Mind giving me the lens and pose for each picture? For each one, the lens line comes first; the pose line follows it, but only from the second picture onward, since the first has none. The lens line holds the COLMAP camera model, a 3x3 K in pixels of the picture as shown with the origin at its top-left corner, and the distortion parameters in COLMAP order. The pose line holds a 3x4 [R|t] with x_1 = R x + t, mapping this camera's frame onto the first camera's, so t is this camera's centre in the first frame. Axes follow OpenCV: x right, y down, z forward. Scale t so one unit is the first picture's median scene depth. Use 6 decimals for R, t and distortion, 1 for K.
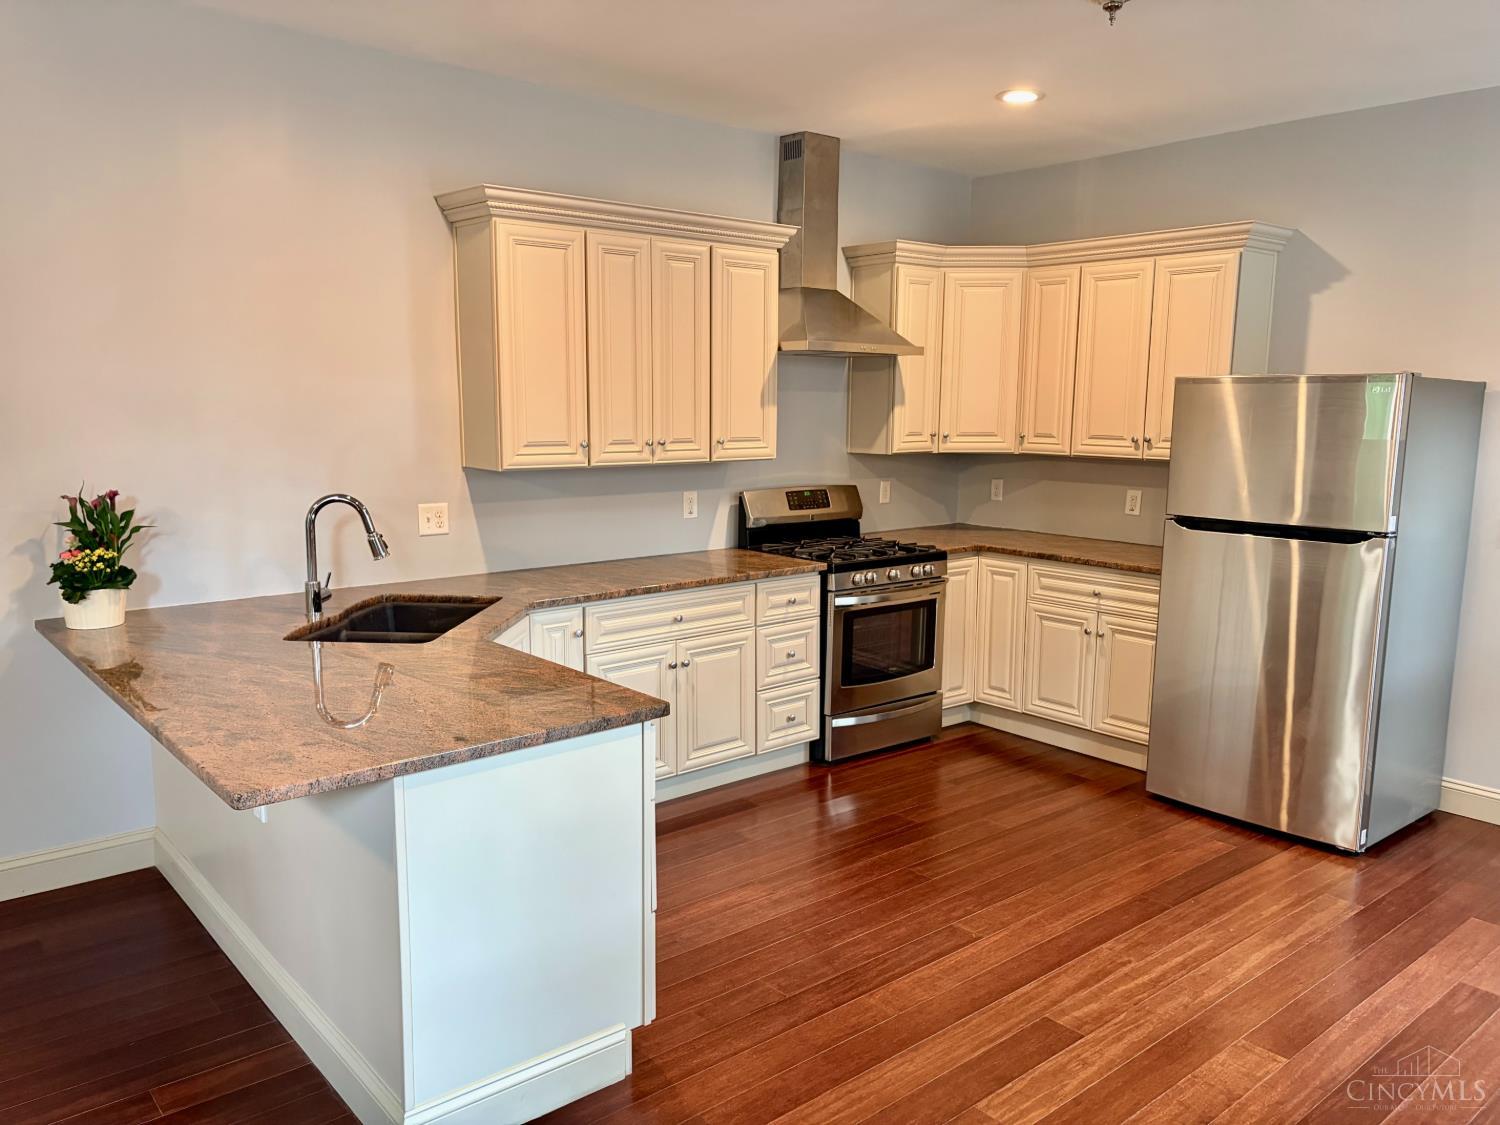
lens RADIAL K [[1130.2, 0, 734.4], [0, 1130.2, 568.9], [0, 0, 1]] dist [0.082667, -0.090364]
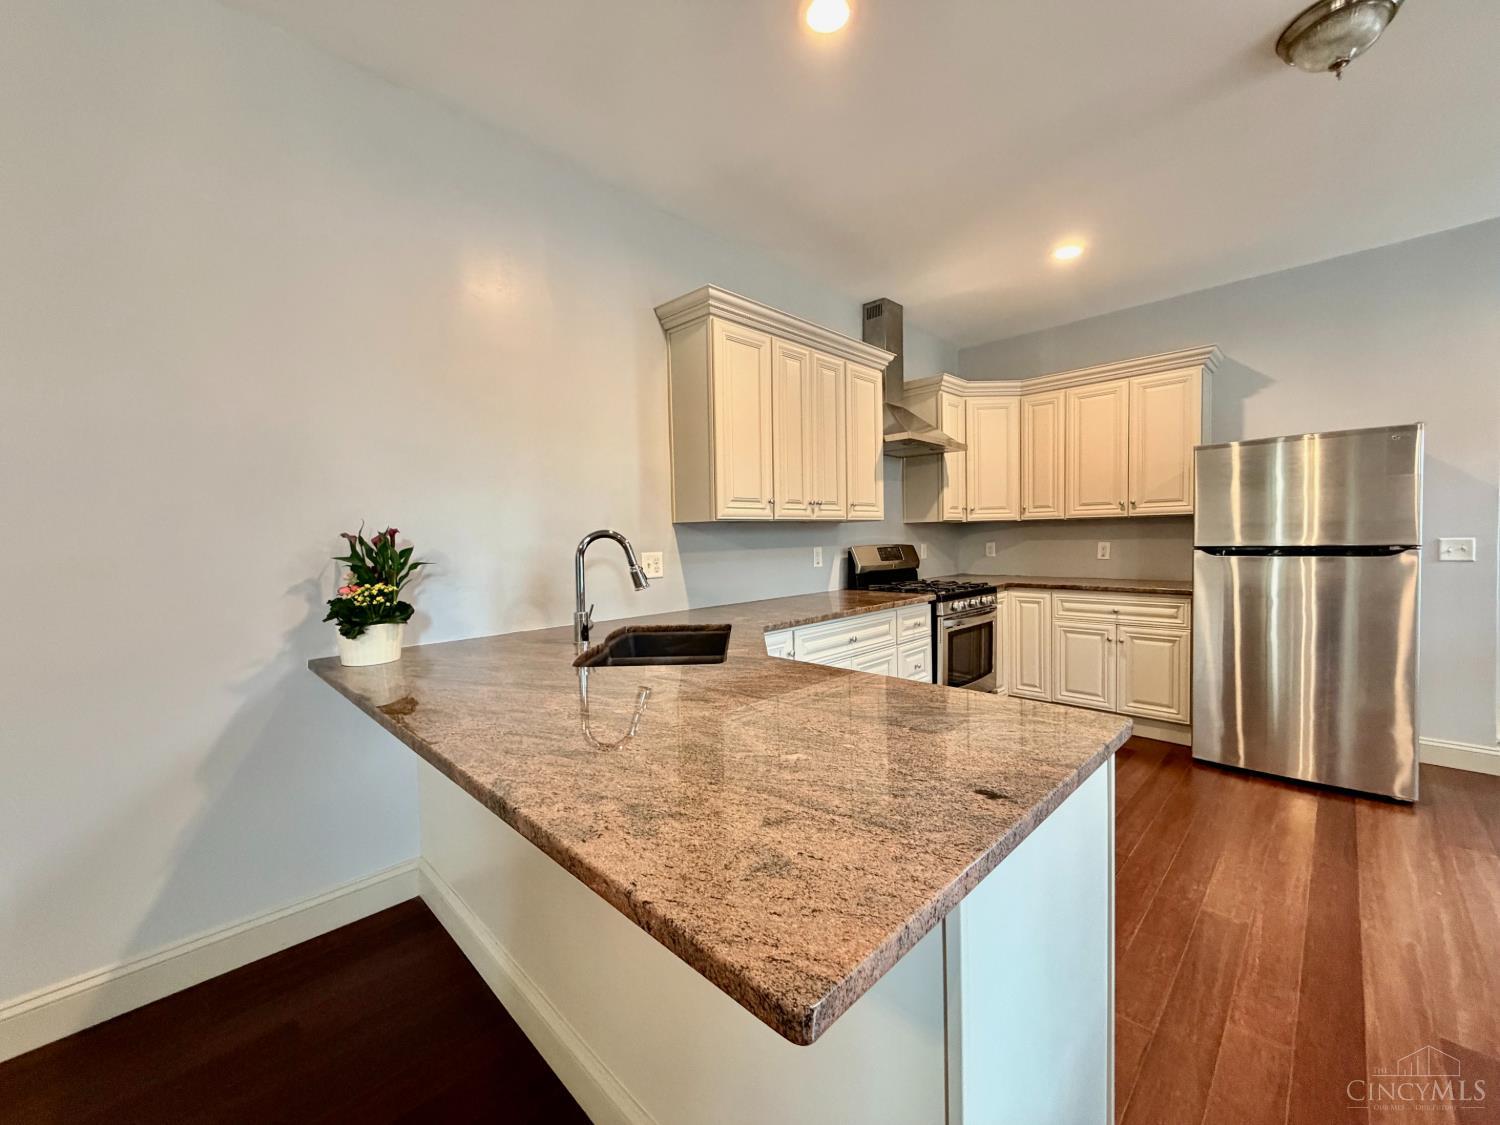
lens RADIAL K [[599.1, 0, 747.2], [0, 599.1, 558.0], [0, 0, 1]] dist [0.001088, 0.000104]
pose [[0.995628, -0.030412, 0.088319, -0.220961], [0.040485, 0.992587, -0.114599, 0.026448], [-0.084179, 0.117673, 0.989478, 0.359675]]
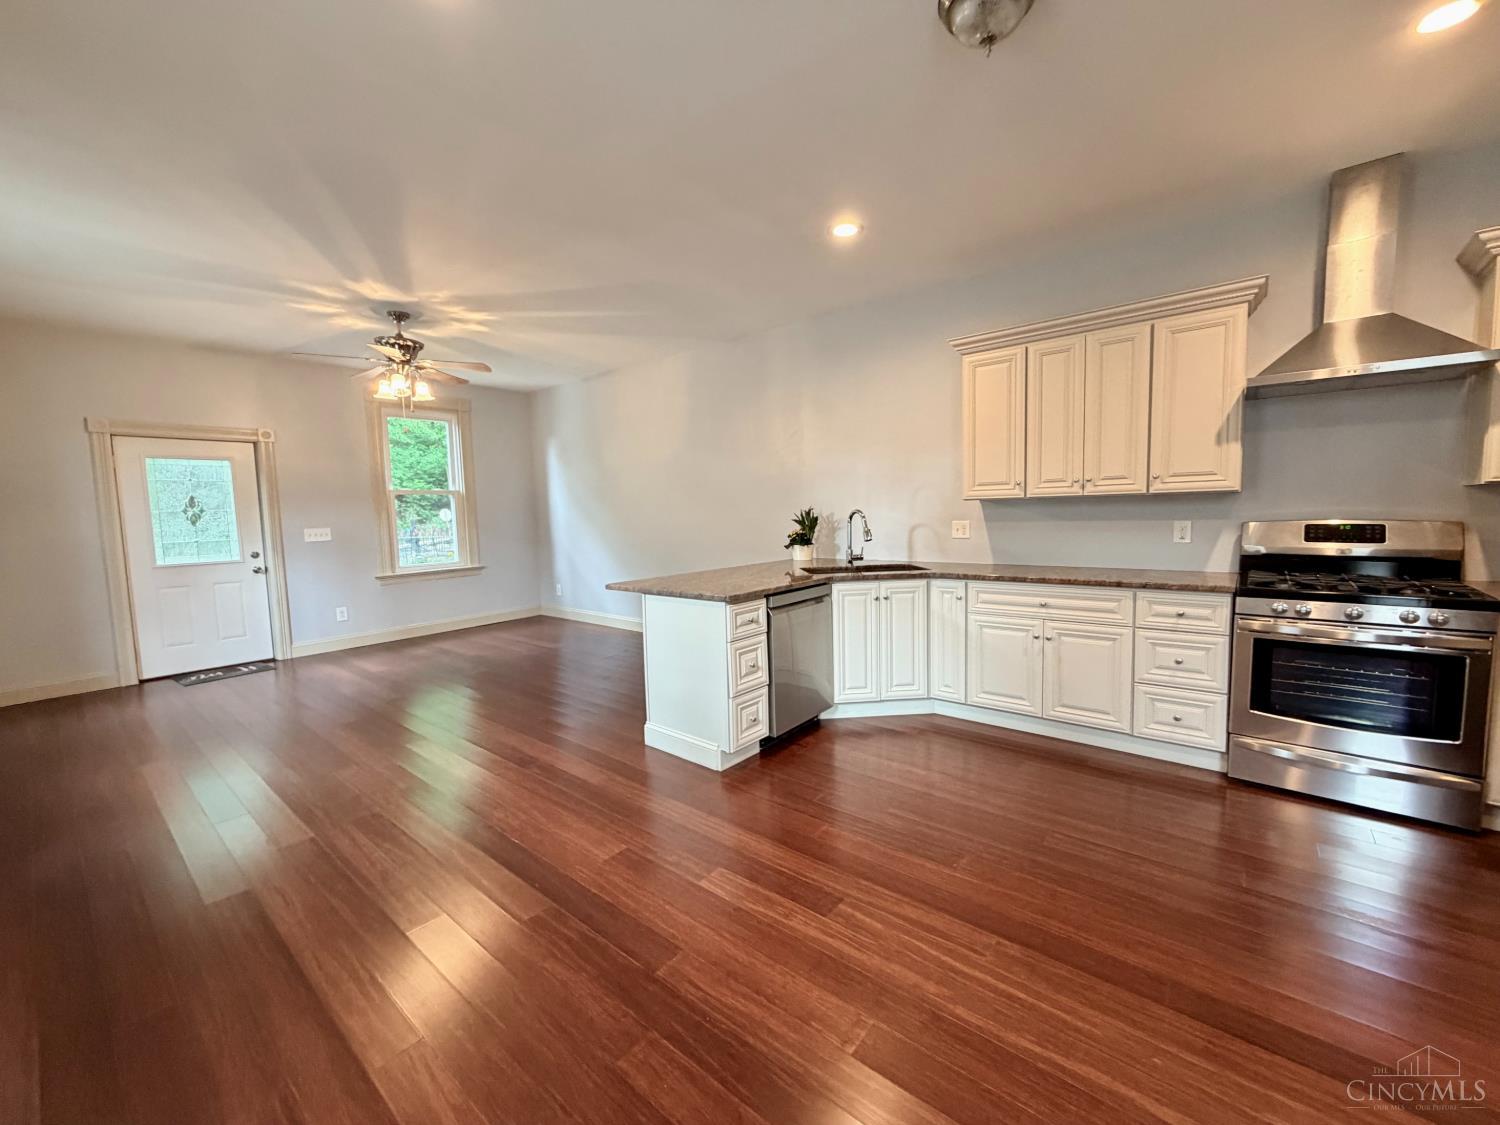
lens RADIAL K [[599.1, 0, 747.2], [0, 599.1, 558.0], [0, 0, 1]] dist [0.001088, 0.000104]
pose [[0.178818, 0.069359, -0.981434, 0.611744], [-0.119668, 0.991640, 0.048276, -0.004472], [0.976577, 0.108814, 0.185623, 0.503809]]
